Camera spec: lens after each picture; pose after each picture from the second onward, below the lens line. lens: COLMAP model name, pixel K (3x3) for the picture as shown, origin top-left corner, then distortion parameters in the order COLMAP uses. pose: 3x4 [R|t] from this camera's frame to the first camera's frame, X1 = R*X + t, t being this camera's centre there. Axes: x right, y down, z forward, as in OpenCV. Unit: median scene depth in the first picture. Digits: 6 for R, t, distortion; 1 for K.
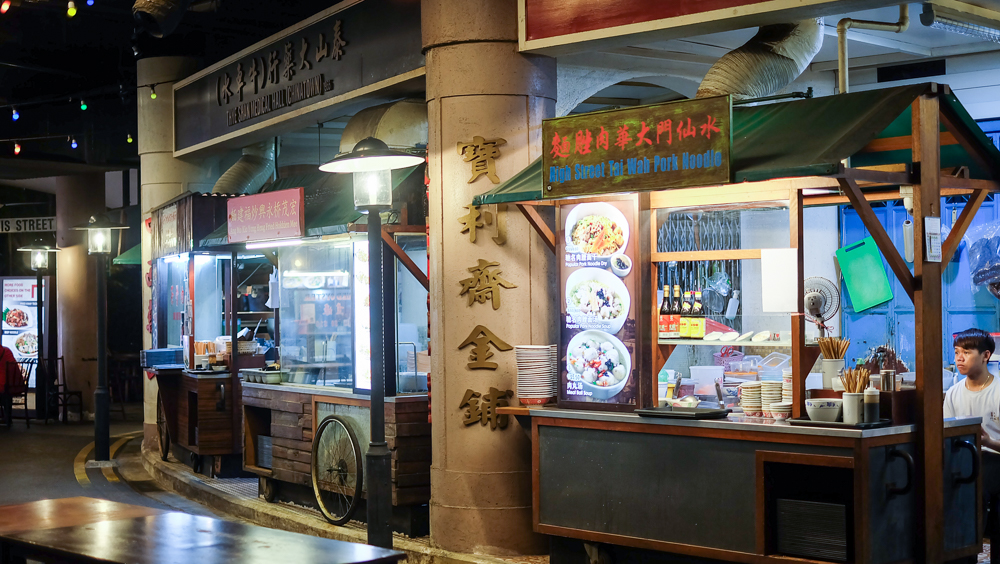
lens RADIAL K [[1586.9, 0, 499.9], [0, 1586.9, 279.9], [0, 0, 1]] dist [-0.012092, 0.000000]
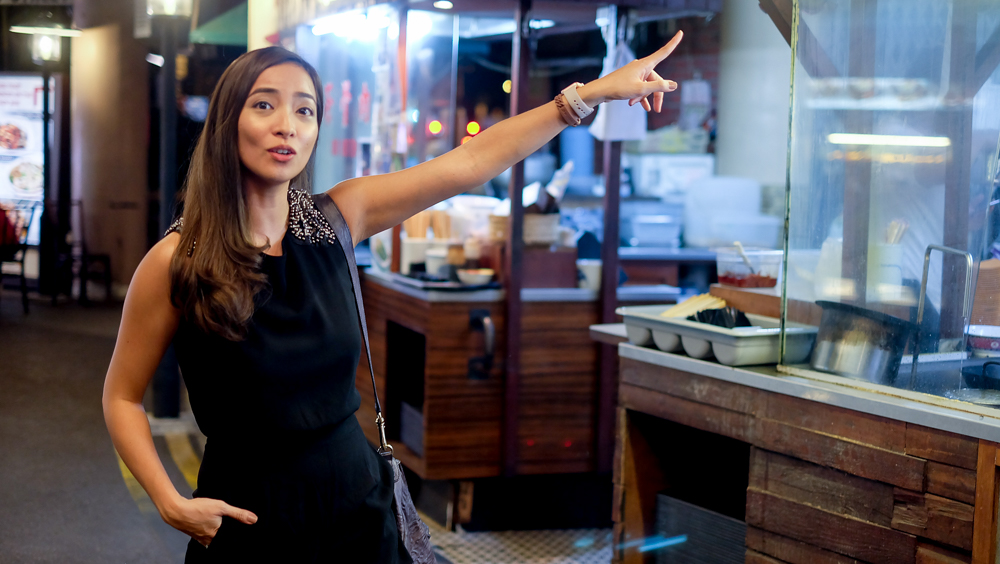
lens RADIAL K [[1586.9, 0, 501.1], [0, 1586.9, 284.6], [0, 0, 1]] dist [-0.012092, 0.000000]
pose [[0.999147, 0.041228, 0.002281, -0.106362], [-0.041240, 0.993666, 0.104533, 0.008304], [0.002043, -0.104538, 0.994519, 0.359827]]
